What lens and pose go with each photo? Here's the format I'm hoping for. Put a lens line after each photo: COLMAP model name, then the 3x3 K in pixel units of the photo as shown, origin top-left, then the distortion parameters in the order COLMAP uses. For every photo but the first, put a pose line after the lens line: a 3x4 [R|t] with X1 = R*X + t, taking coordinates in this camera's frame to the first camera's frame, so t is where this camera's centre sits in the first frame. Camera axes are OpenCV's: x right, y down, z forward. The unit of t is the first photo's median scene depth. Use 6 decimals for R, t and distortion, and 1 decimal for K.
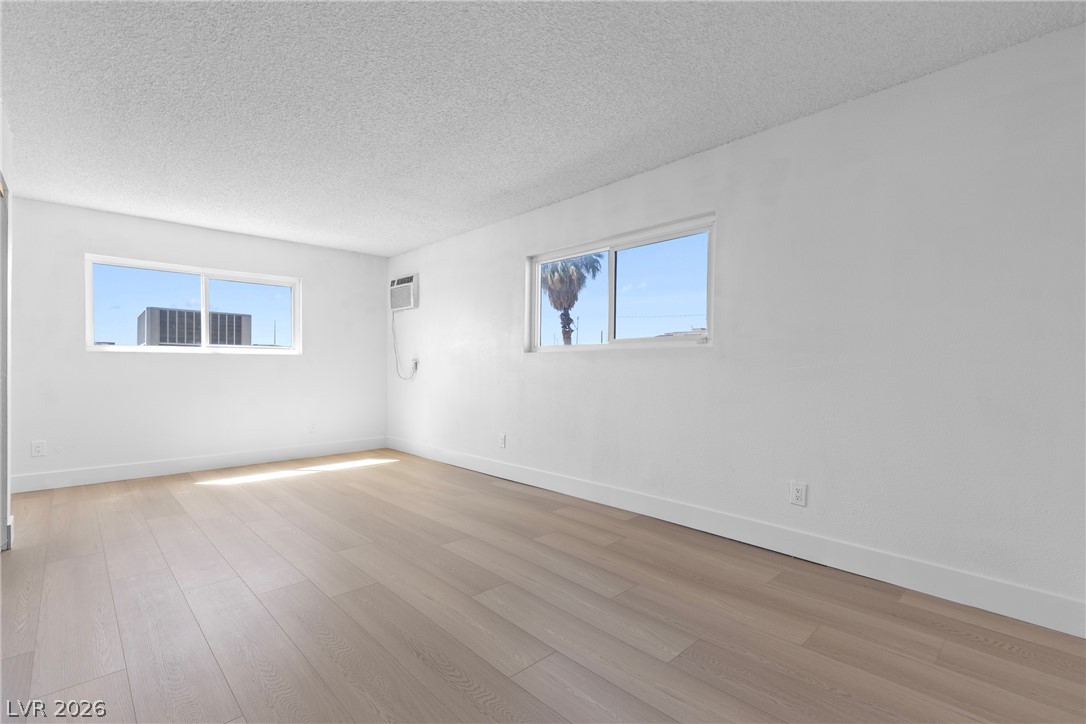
lens RADIAL K [[489.2, 0, 547.2], [0, 489.2, 373.0], [0, 0, 1]] dist [0.004648, 0.000378]
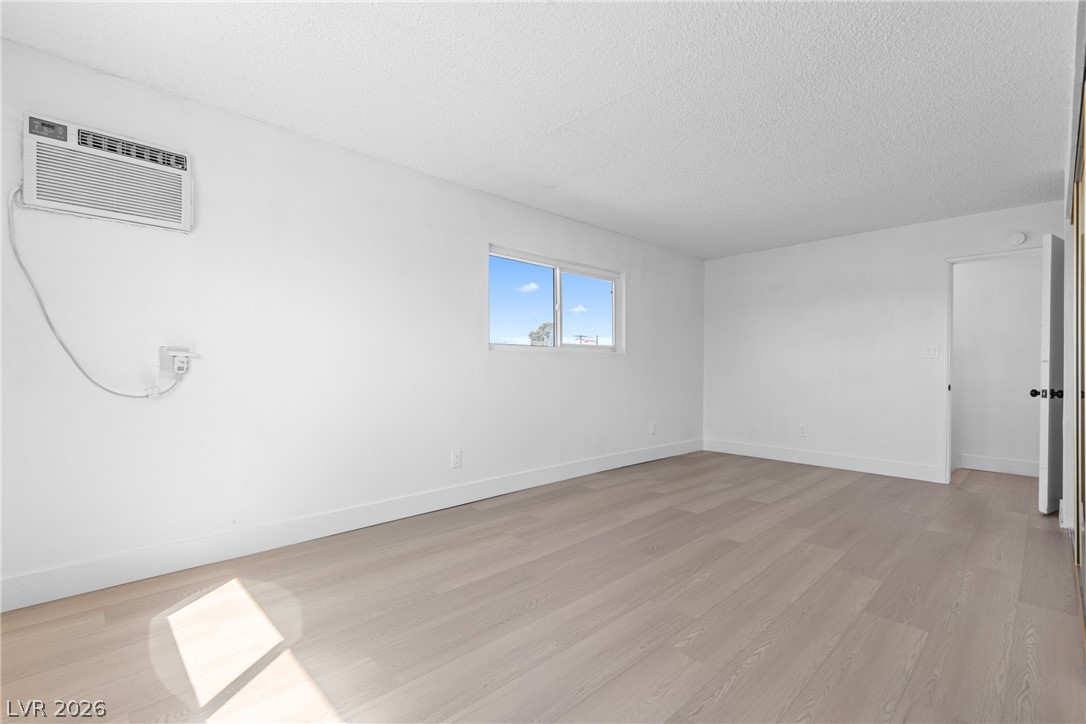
lens RADIAL K [[489.2, 0, 544.7], [0, 489.2, 362.5], [0, 0, 1]] dist [0.004648, 0.000378]
pose [[0.000135, 0.002632, 0.999997, -0.709824], [0.005035, 0.999984, -0.002632, -0.011592], [-0.999987, 0.005035, 0.000122, 0.680682]]
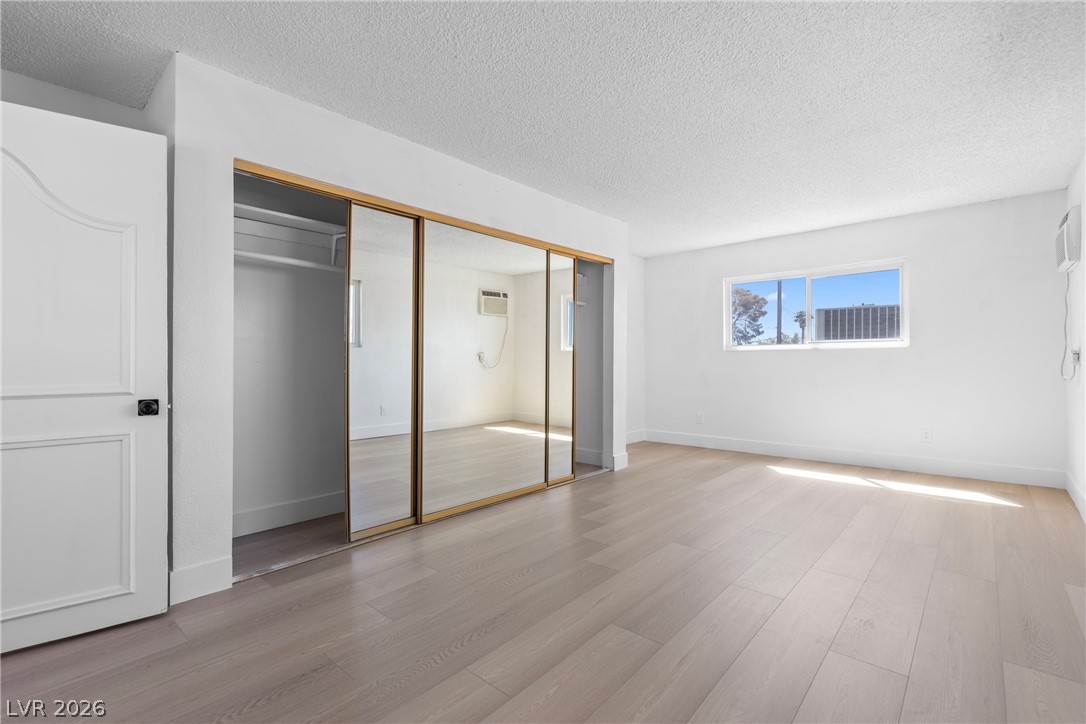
lens RADIAL K [[489.2, 0, 545.8], [0, 489.2, 357.8], [0, 0, 1]] dist [0.004648, 0.000378]
pose [[0.083896, -0.011408, -0.996409, 0.279588], [-0.008463, 0.999890, -0.012160, -0.003712], [0.996439, 0.009452, 0.083790, 0.311409]]
